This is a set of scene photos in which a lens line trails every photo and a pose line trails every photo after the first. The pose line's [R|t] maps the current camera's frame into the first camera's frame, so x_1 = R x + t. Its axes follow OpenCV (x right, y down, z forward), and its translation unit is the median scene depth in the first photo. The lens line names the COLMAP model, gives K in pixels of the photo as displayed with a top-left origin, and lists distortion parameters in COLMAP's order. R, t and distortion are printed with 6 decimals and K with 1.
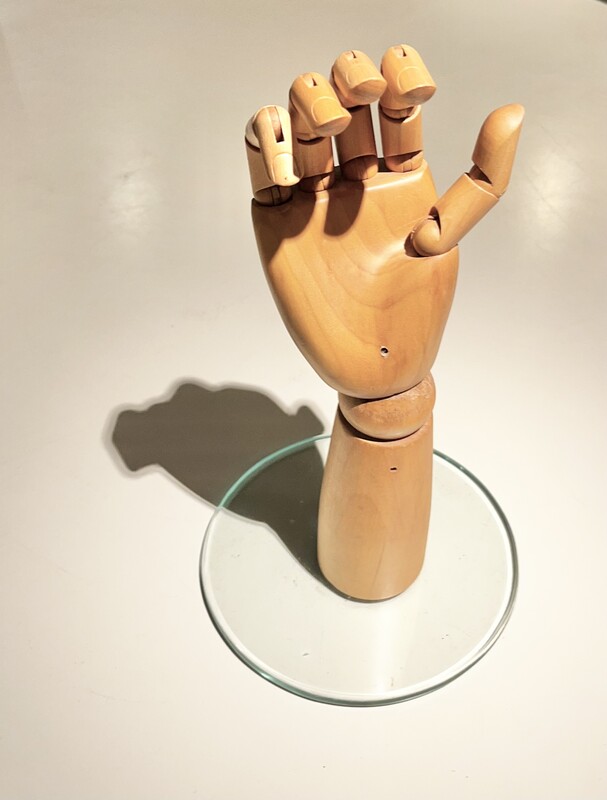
lens RADIAL K [[636.9, 0, 306.8], [0, 636.9, 400.6], [0, 0, 1]] dist [0.045118, -0.012311]
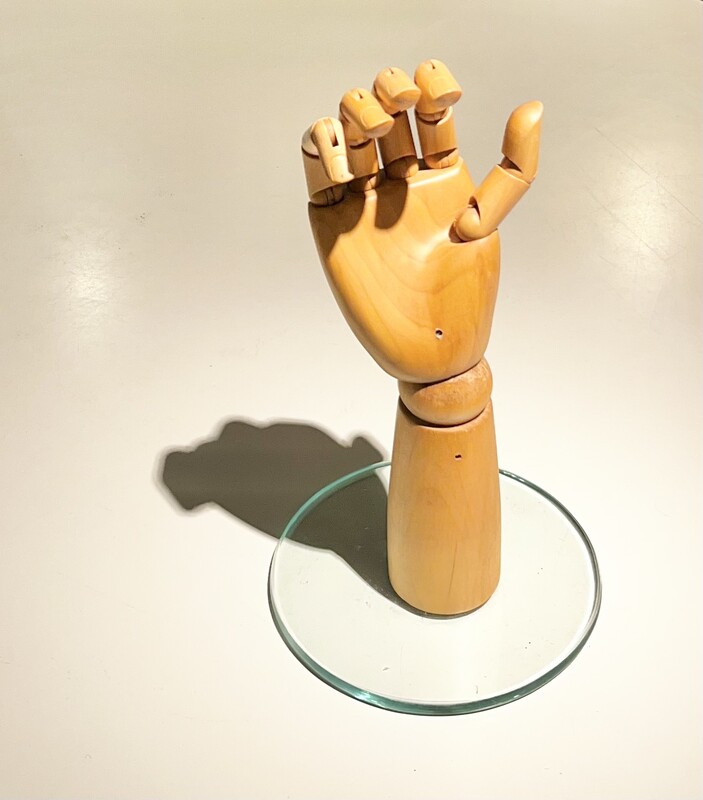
lens RADIAL K [[694.3, 0, 350.5], [0, 694.3, 400.5], [0, 0, 1]] dist [0.005515, 0.022033]
pose [[0.996725, -0.080165, -0.010642, -0.024430], [0.079498, 0.995438, -0.052762, 0.088324], [0.014823, 0.051743, 0.998550, -0.170784]]
